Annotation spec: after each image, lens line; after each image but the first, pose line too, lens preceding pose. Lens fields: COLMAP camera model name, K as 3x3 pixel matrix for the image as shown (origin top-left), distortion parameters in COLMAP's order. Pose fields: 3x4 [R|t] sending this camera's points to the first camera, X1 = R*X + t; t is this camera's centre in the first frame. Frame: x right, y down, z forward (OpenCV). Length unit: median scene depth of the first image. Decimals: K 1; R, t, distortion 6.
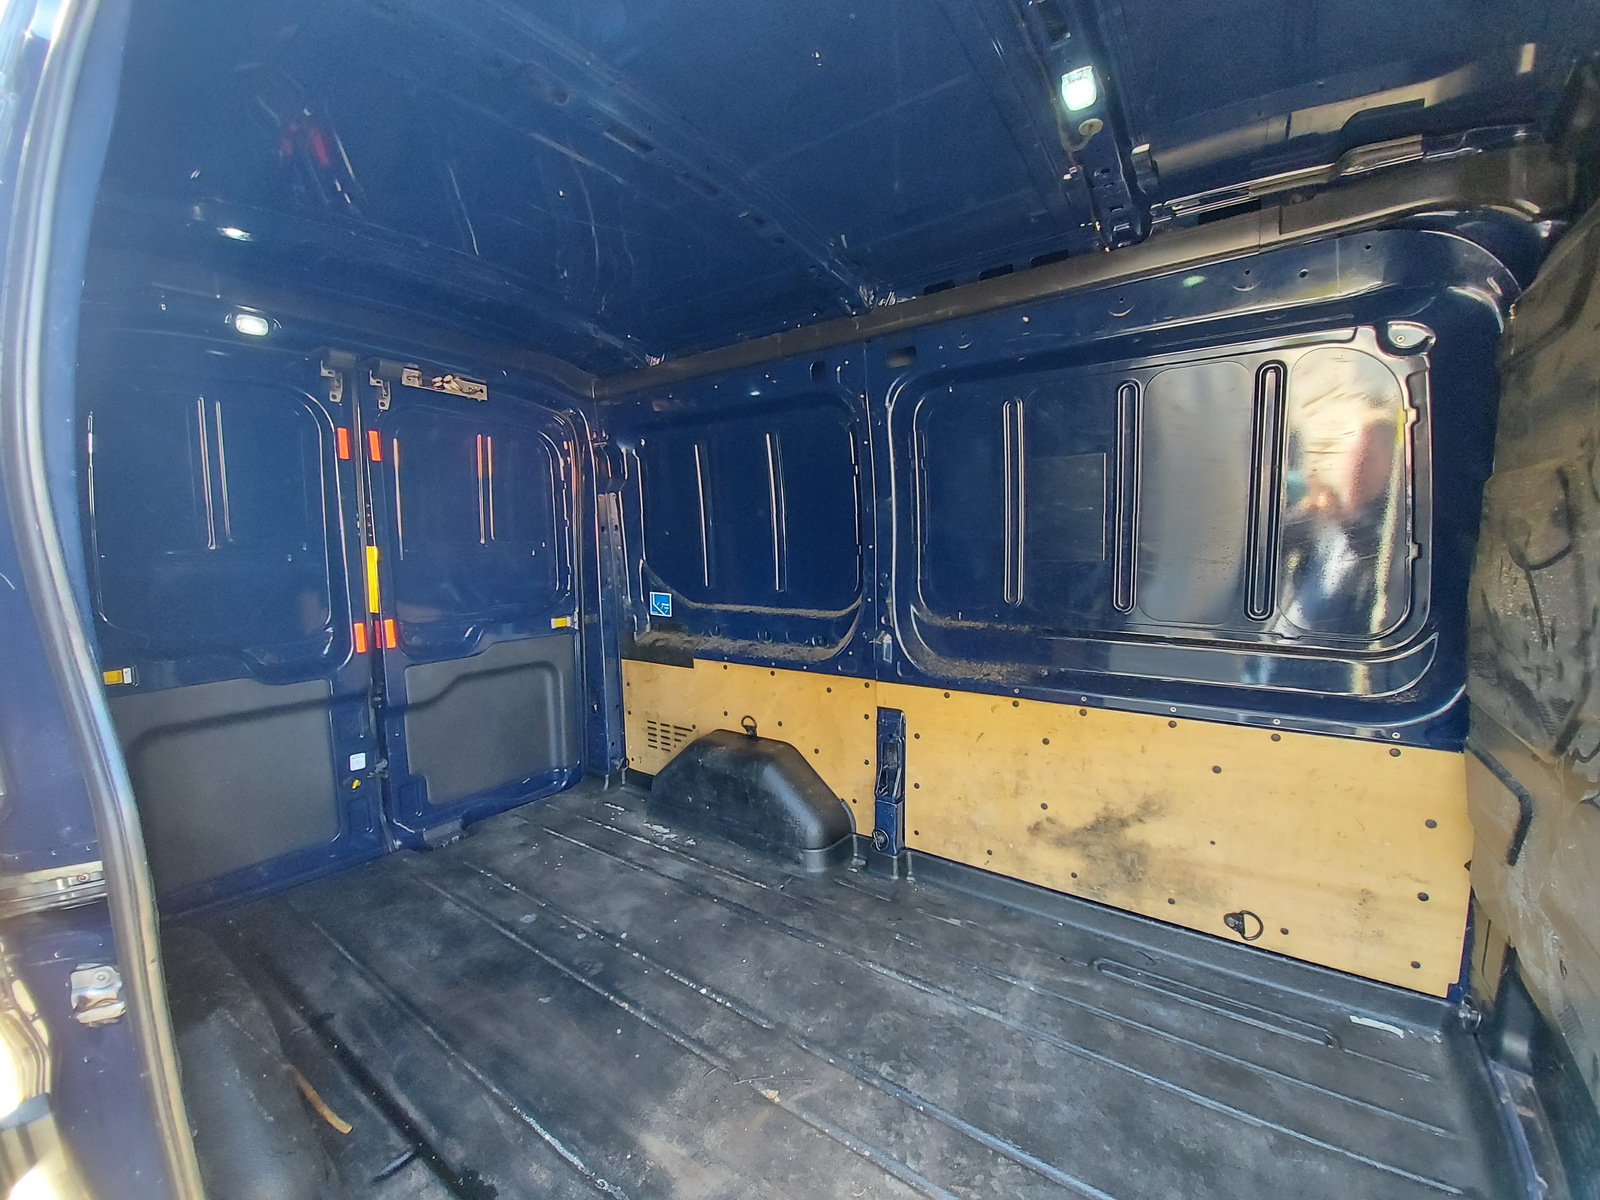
lens RADIAL K [[631.4, 0, 800.0], [0, 631.4, 600.0], [0, 0, 1]] dist [0.015969, -0.016638]
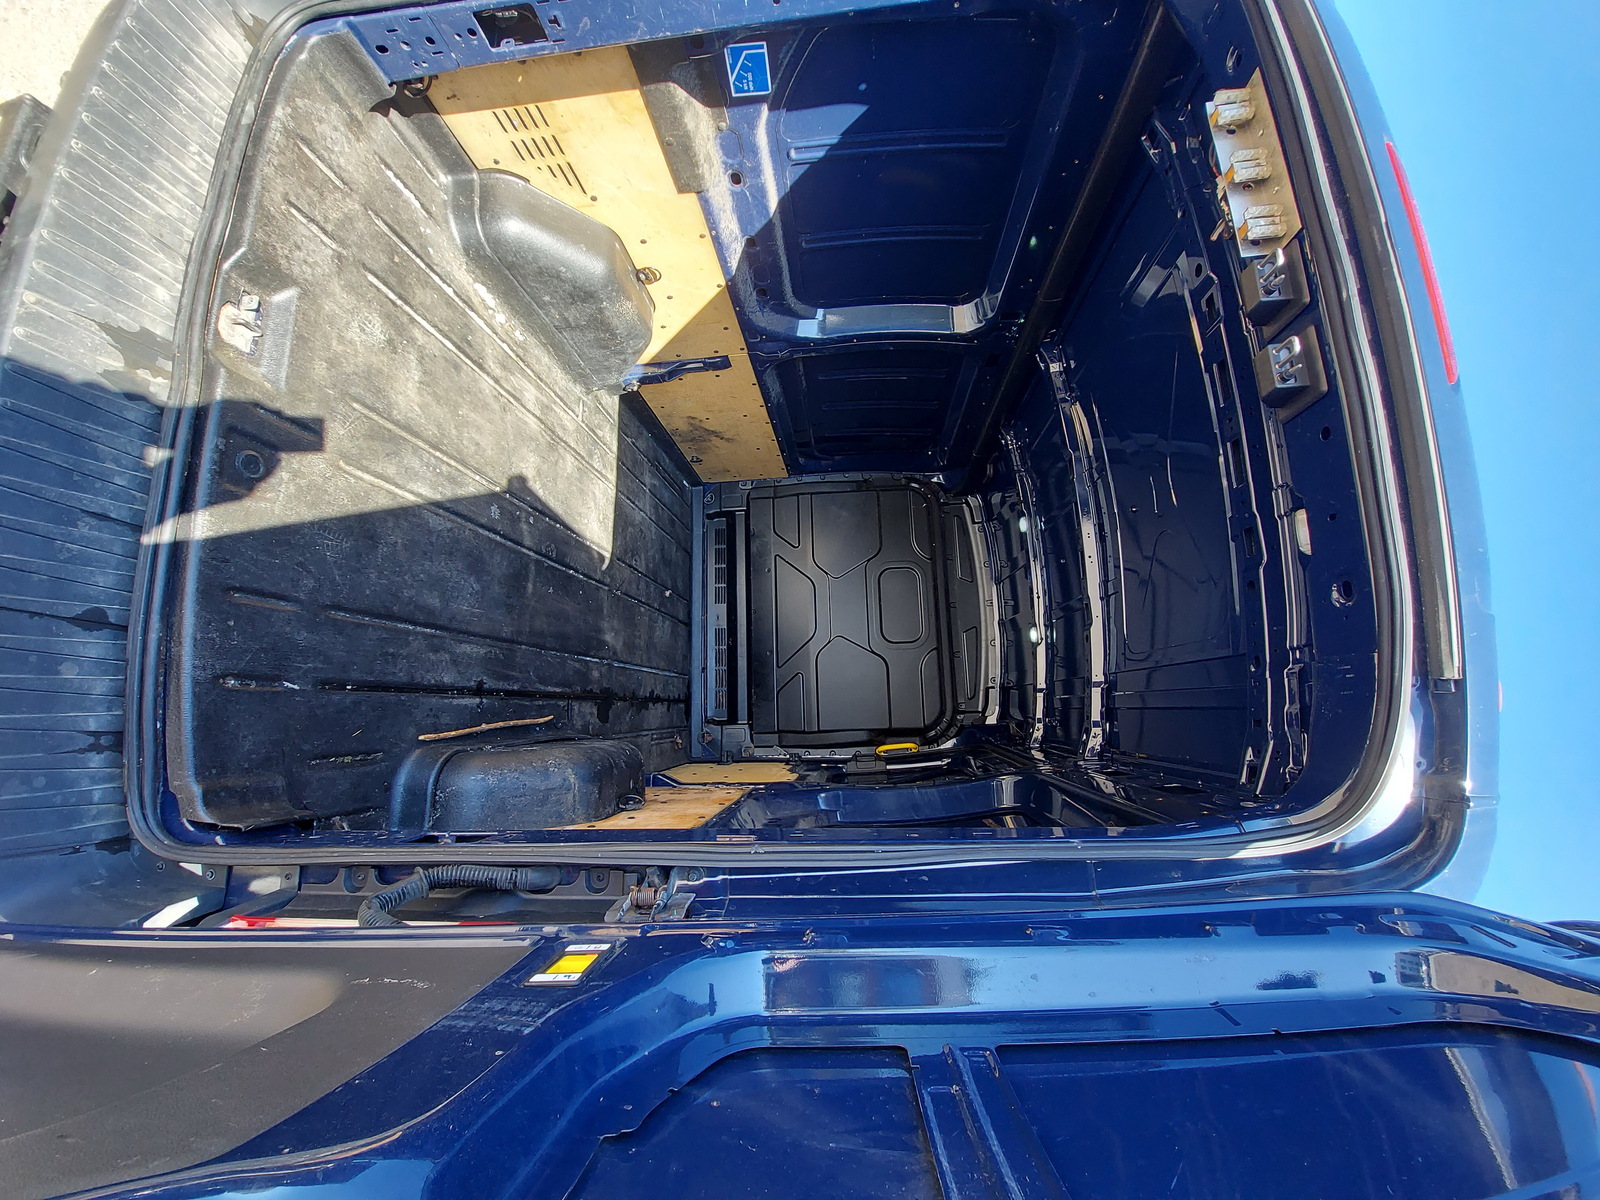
lens RADIAL K [[631.4, 0, 800.0], [0, 631.4, 600.0], [0, 0, 1]] dist [0.015969, -0.016638]
pose [[0.049353, -0.434463, 0.899336, -1.597395], [-0.984926, 0.128291, 0.116026, -0.071157], [-0.165786, -0.891506, -0.421583, 1.438437]]
